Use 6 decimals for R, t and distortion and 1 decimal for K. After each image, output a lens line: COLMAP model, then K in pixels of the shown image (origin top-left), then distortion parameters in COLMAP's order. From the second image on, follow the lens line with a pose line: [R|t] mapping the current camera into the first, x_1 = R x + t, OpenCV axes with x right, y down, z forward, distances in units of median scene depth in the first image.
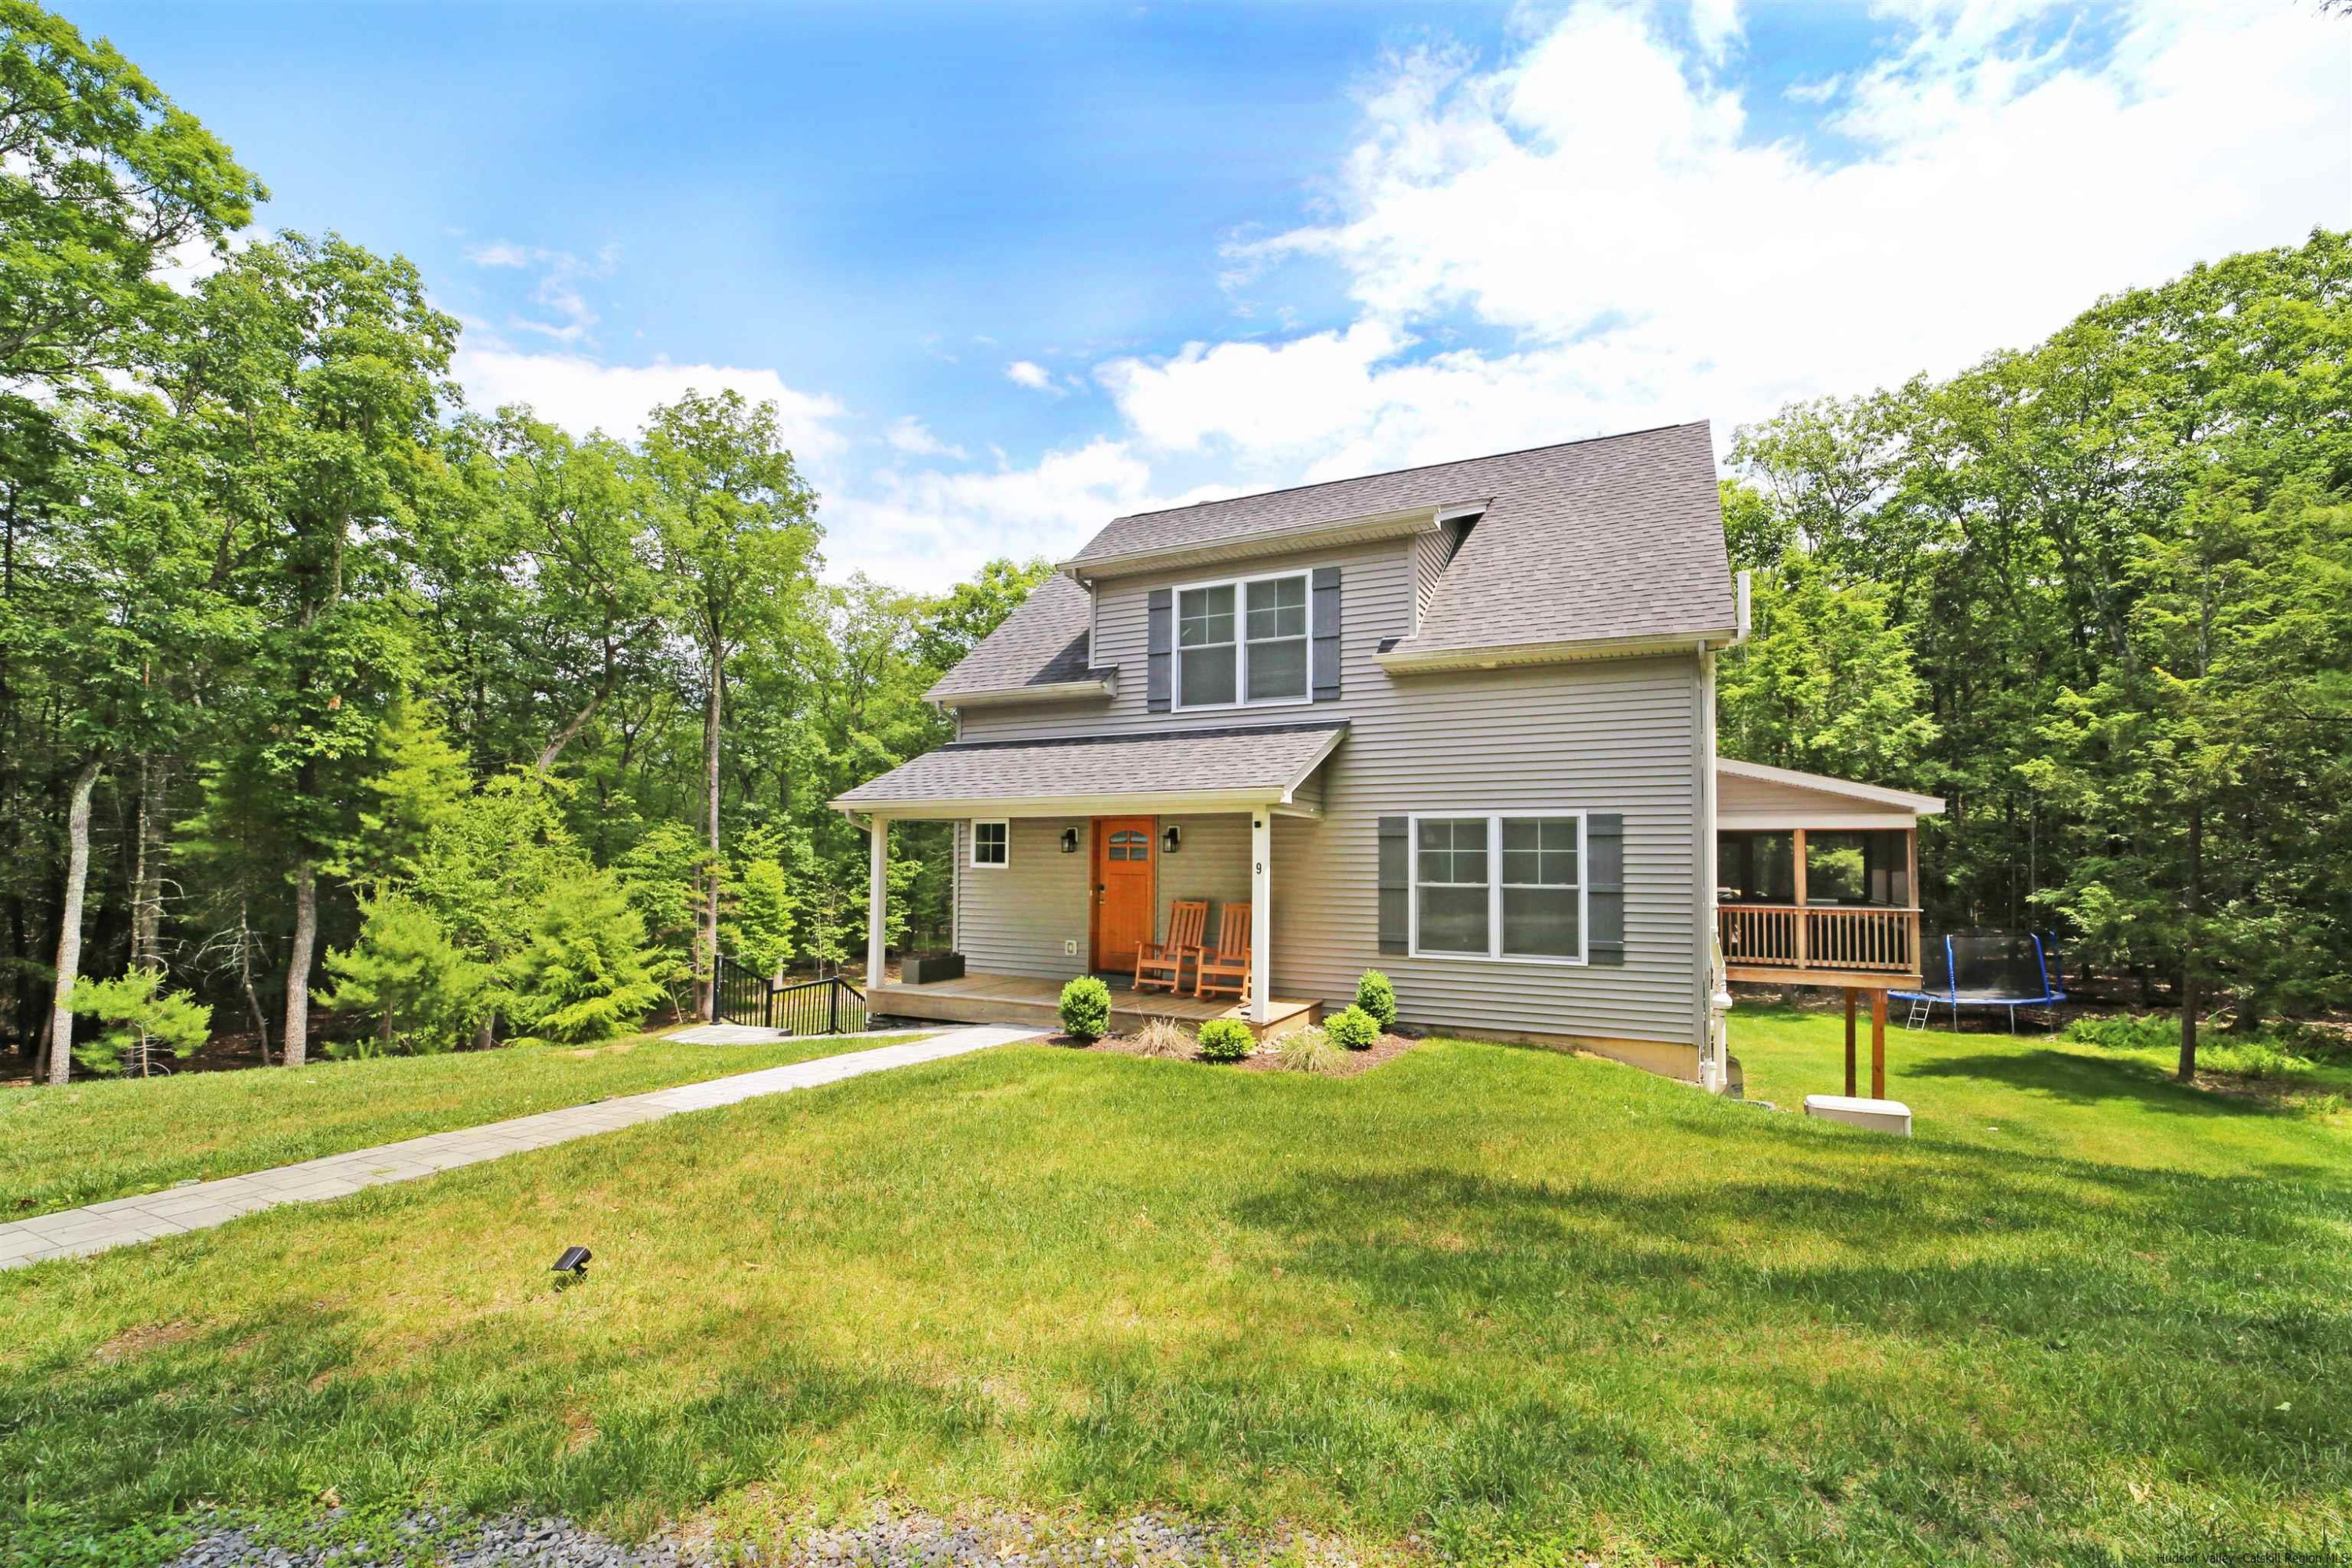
lens RADIAL K [[922.9, 0, 1189.5], [0, 922.9, 816.2], [0, 0, 1]] dist [-0.028473, 0.001074]
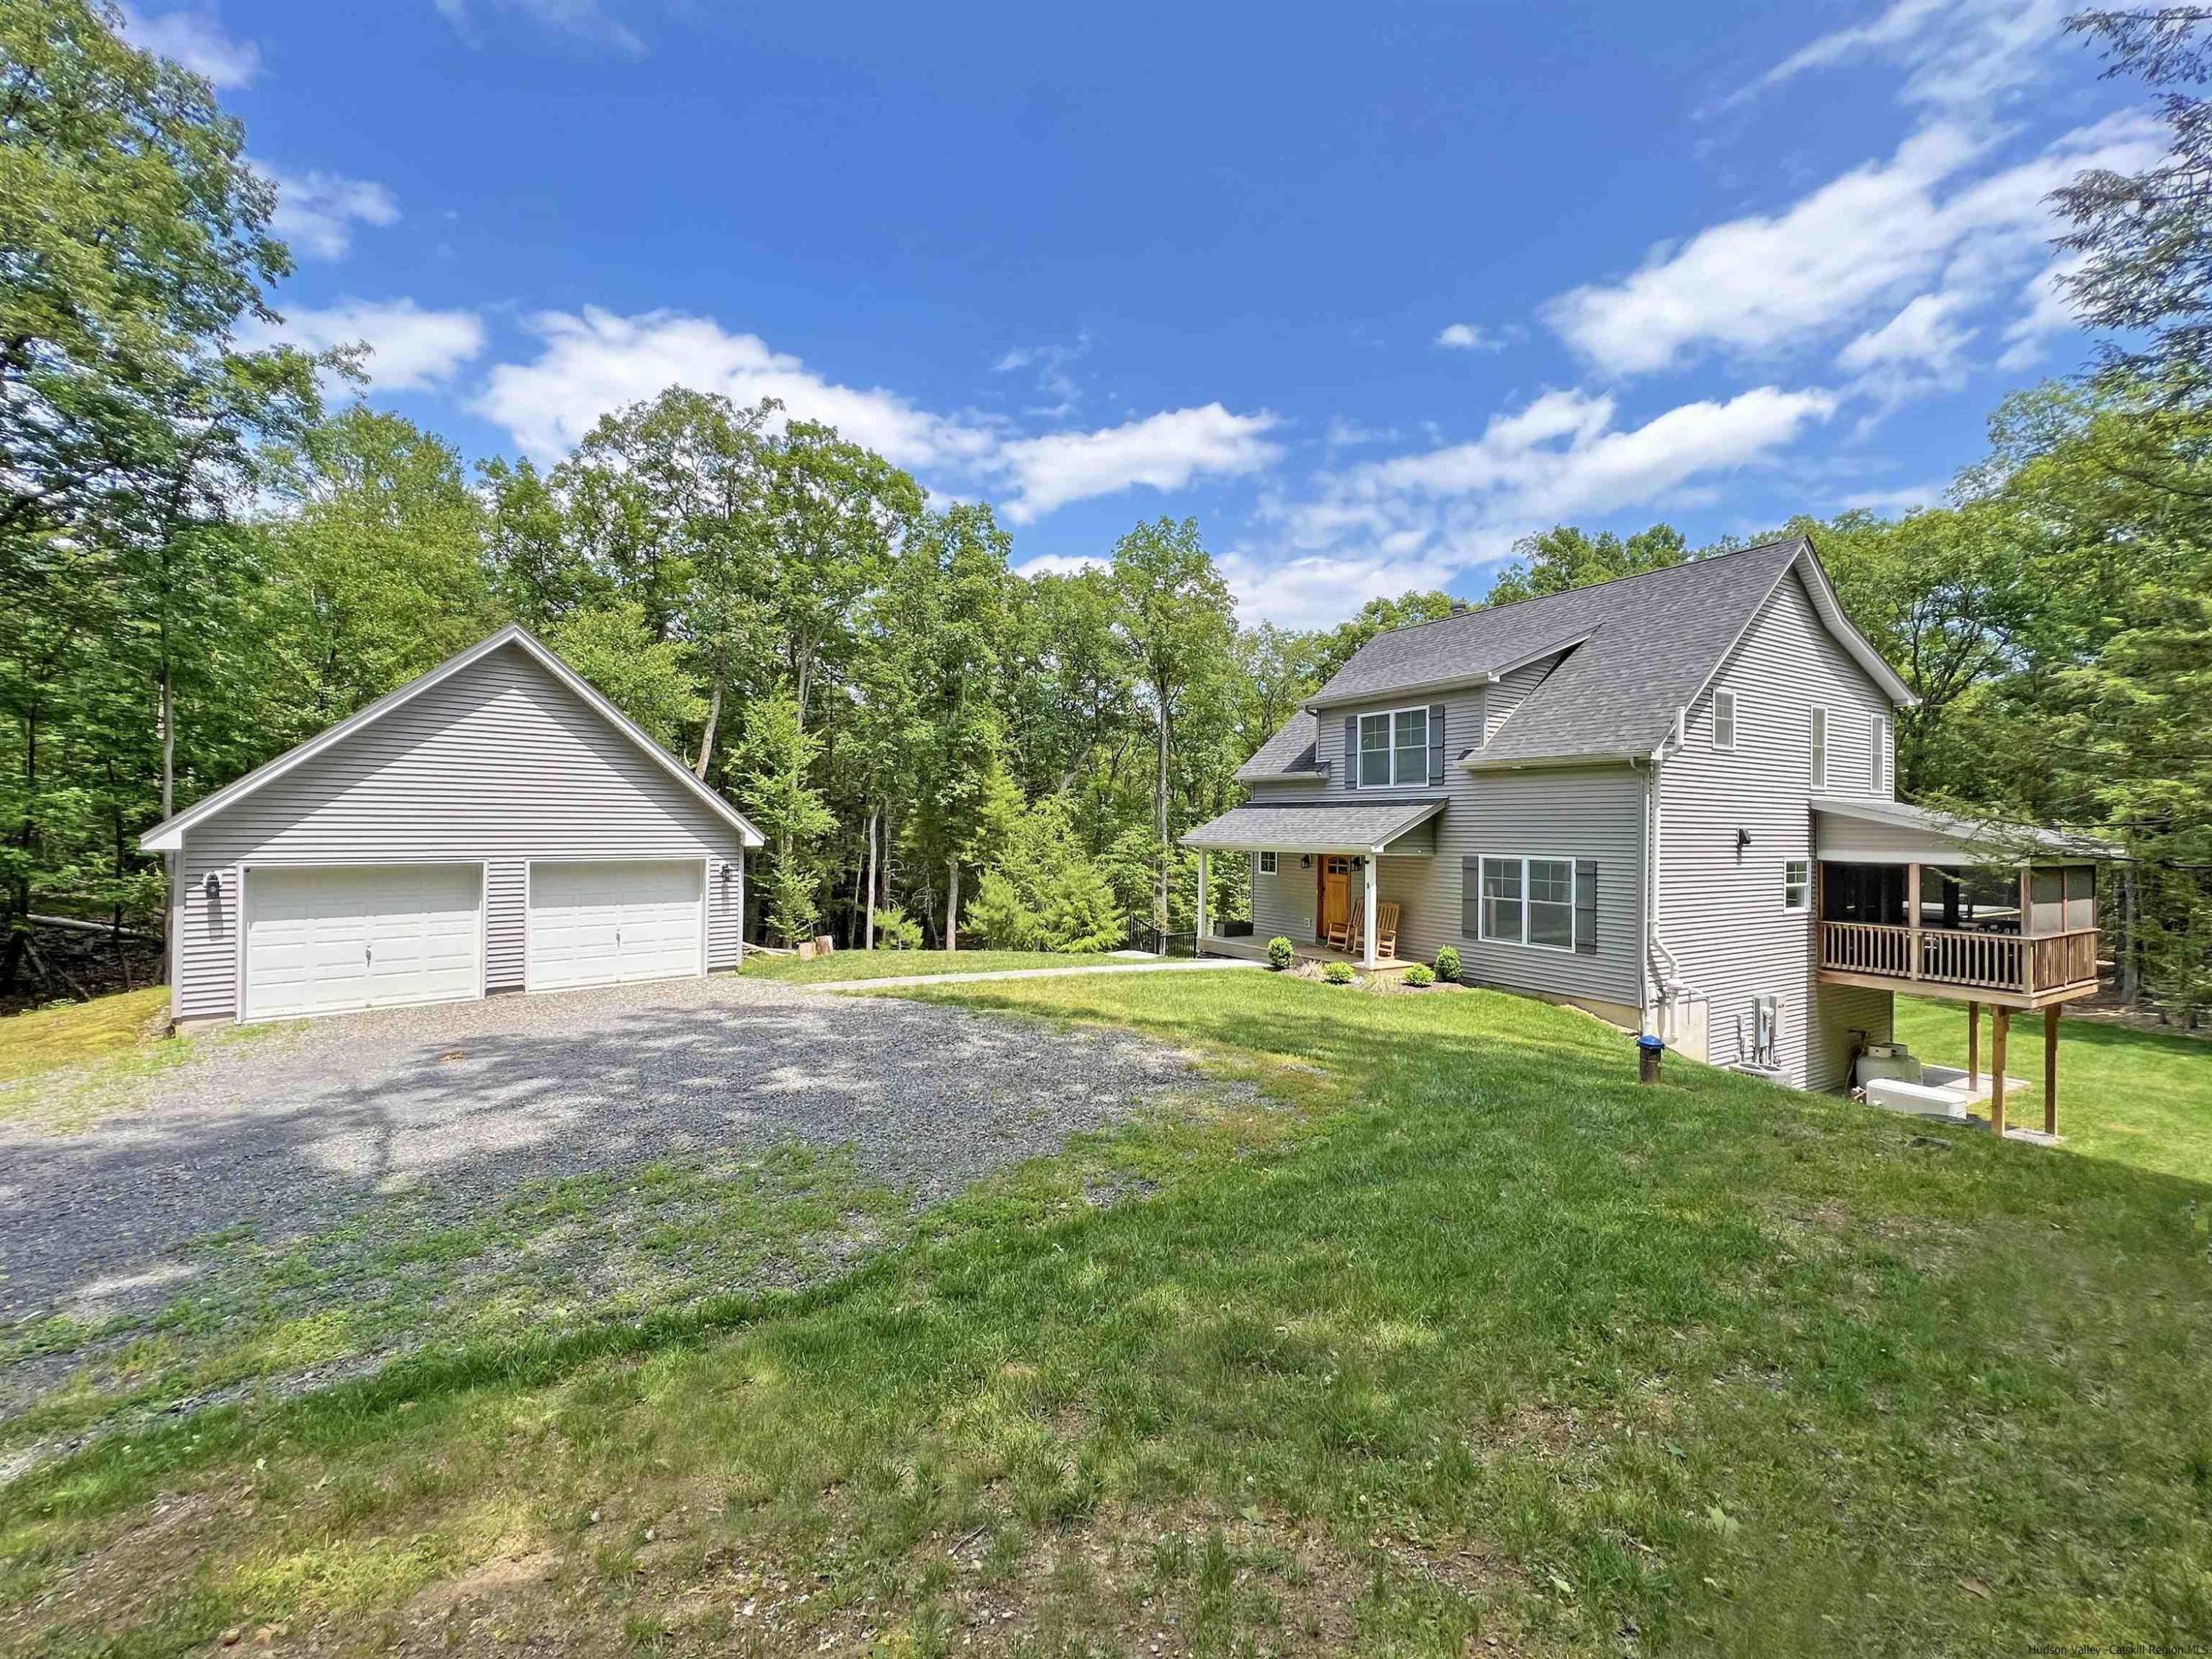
lens RADIAL K [[886.0, 0, 1103.2], [0, 886.0, 829.8], [0, 0, 1]] dist [-0.004943, -0.000202]
pose [[0.836293, 0.005782, -0.548253, 0.279637], [0.017053, 0.999186, 0.036550, -0.060571], [0.548018, -0.039916, 0.835514, -0.362143]]
